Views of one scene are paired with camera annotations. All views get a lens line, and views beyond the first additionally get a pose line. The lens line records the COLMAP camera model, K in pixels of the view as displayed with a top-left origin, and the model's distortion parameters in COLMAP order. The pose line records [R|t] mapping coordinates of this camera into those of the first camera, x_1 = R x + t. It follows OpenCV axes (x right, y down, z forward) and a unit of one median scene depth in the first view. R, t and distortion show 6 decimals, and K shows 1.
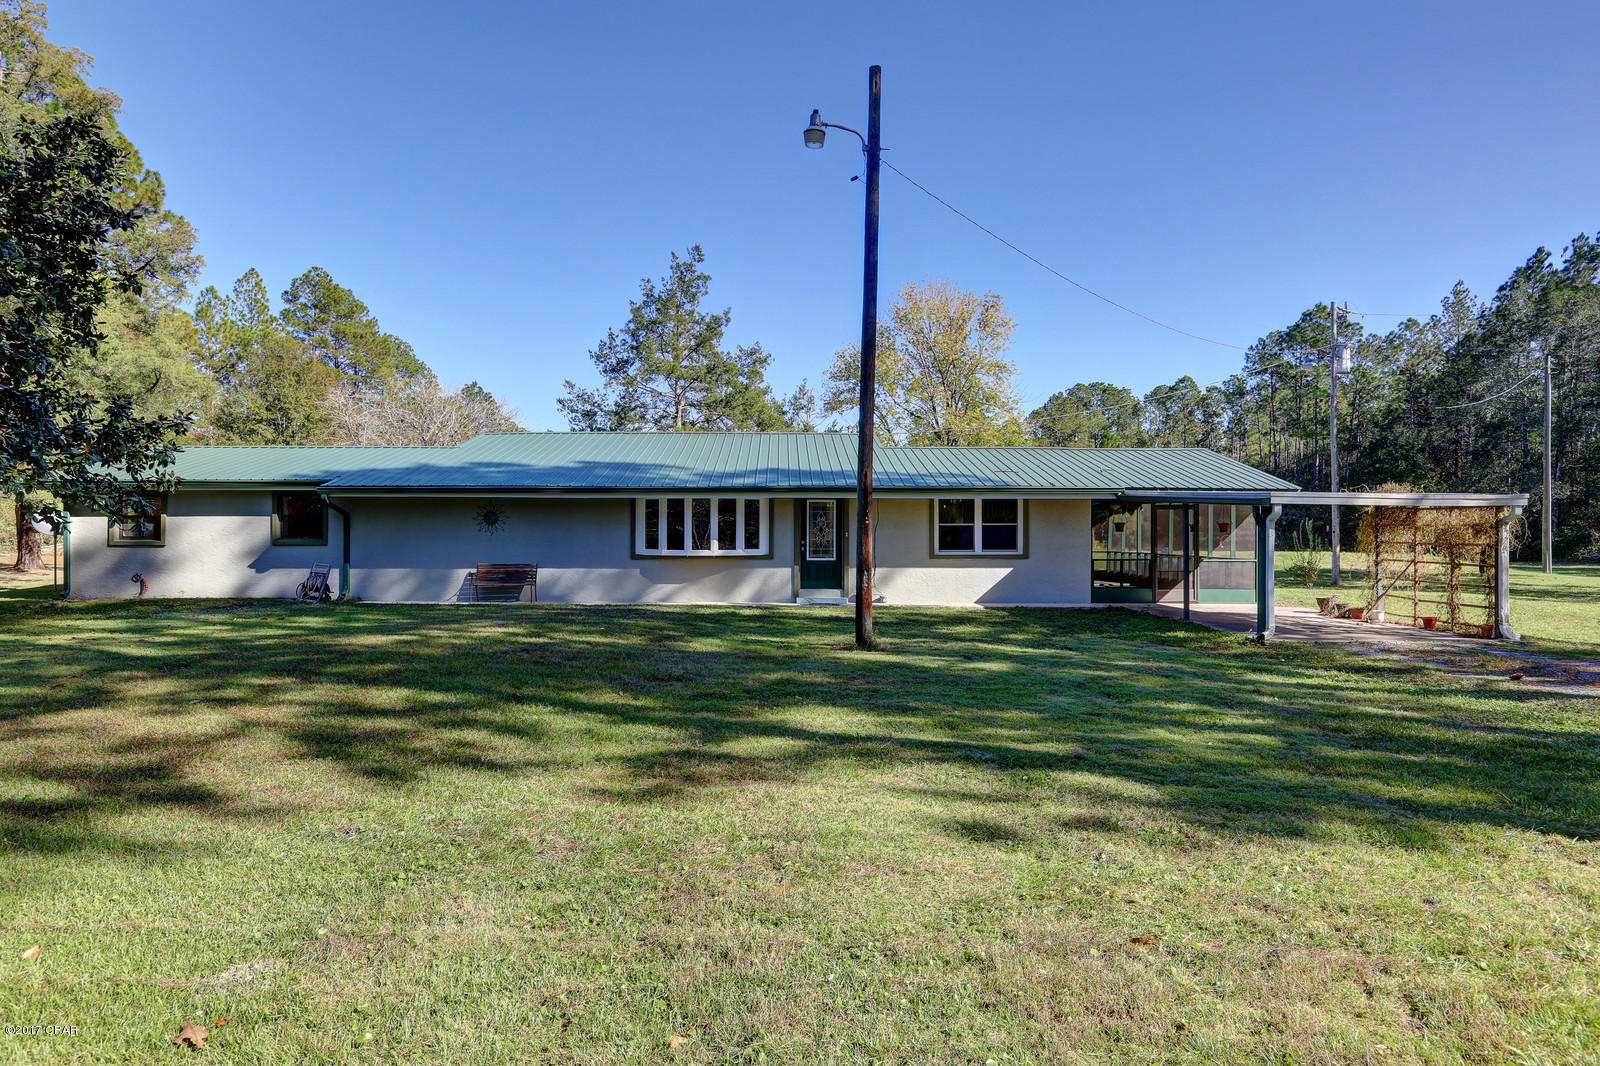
lens RADIAL K [[1050.7, 0, 799.8], [0, 1050.7, 532.3], [0, 0, 1]] dist [0.009188, 0.002791]
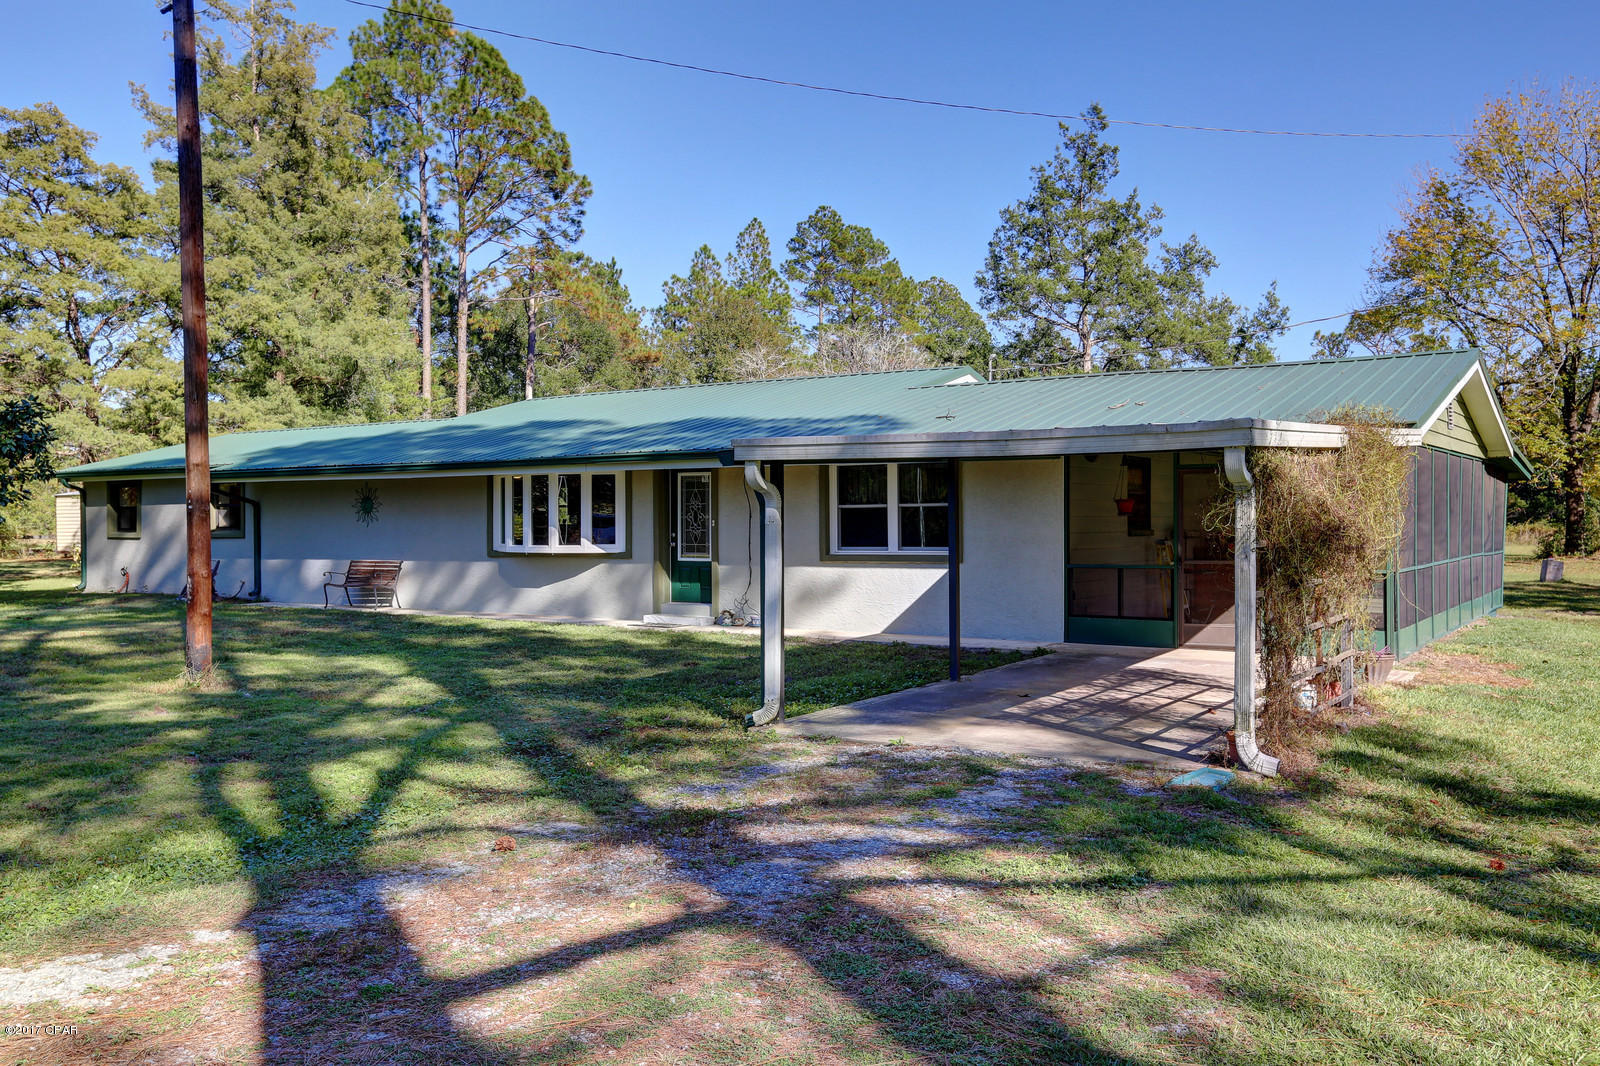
lens RADIAL K [[1417.7, 0, 799.8], [0, 1417.7, 530.1], [0, 0, 1]] dist [-0.015822, -0.001308]
pose [[0.813409, -0.002064, -0.581688, 0.608621], [0.003814, 0.999991, 0.001786, 0.005087], [0.581679, -0.003672, 0.813410, 0.286595]]
